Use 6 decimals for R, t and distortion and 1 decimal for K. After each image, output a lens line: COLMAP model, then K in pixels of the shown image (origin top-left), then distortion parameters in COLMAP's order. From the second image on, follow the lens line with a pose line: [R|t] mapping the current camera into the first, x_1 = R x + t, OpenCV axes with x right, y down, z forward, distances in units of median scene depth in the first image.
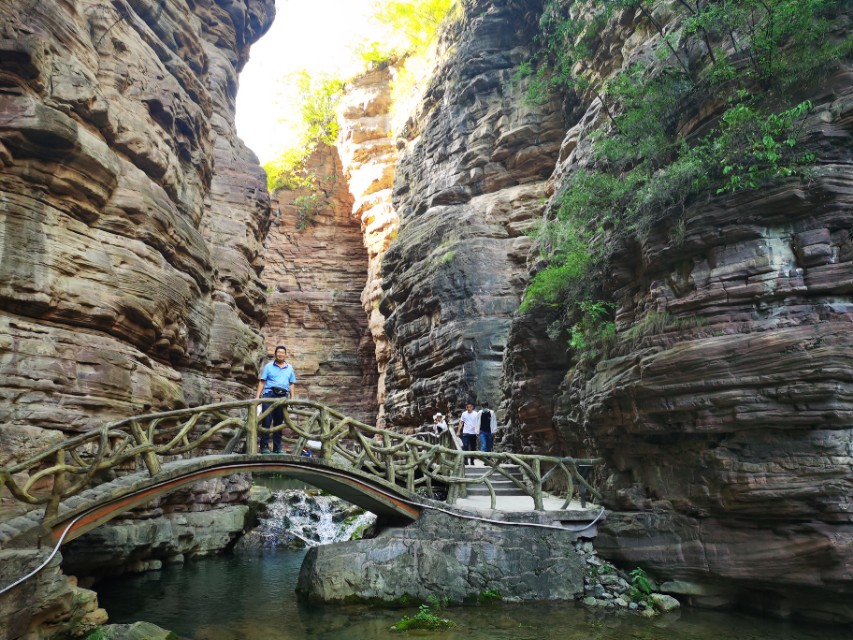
lens RADIAL K [[659.7, 0, 423.2], [0, 659.7, 318.2], [0, 0, 1]] dist [0.053496, -0.046750]
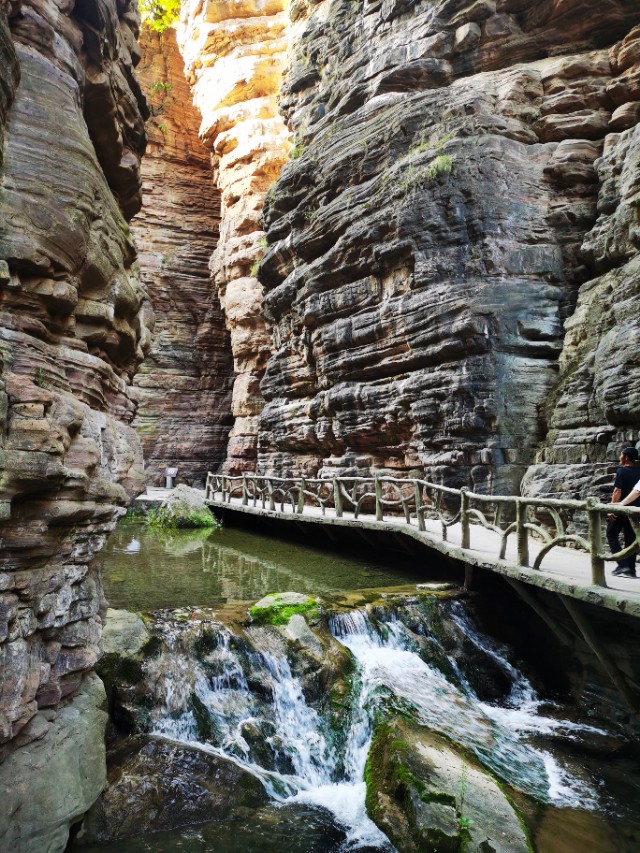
lens RADIAL K [[659.7, 0, 324.1], [0, 659.7, 427.5], [0, 0, 1]] dist [0.053496, -0.046750]
pose [[0.983390, 0.039988, 0.177046, -0.134099], [-0.065680, 0.987724, 0.141727, 0.046966], [-0.169206, -0.151002, 0.973945, 0.396210]]
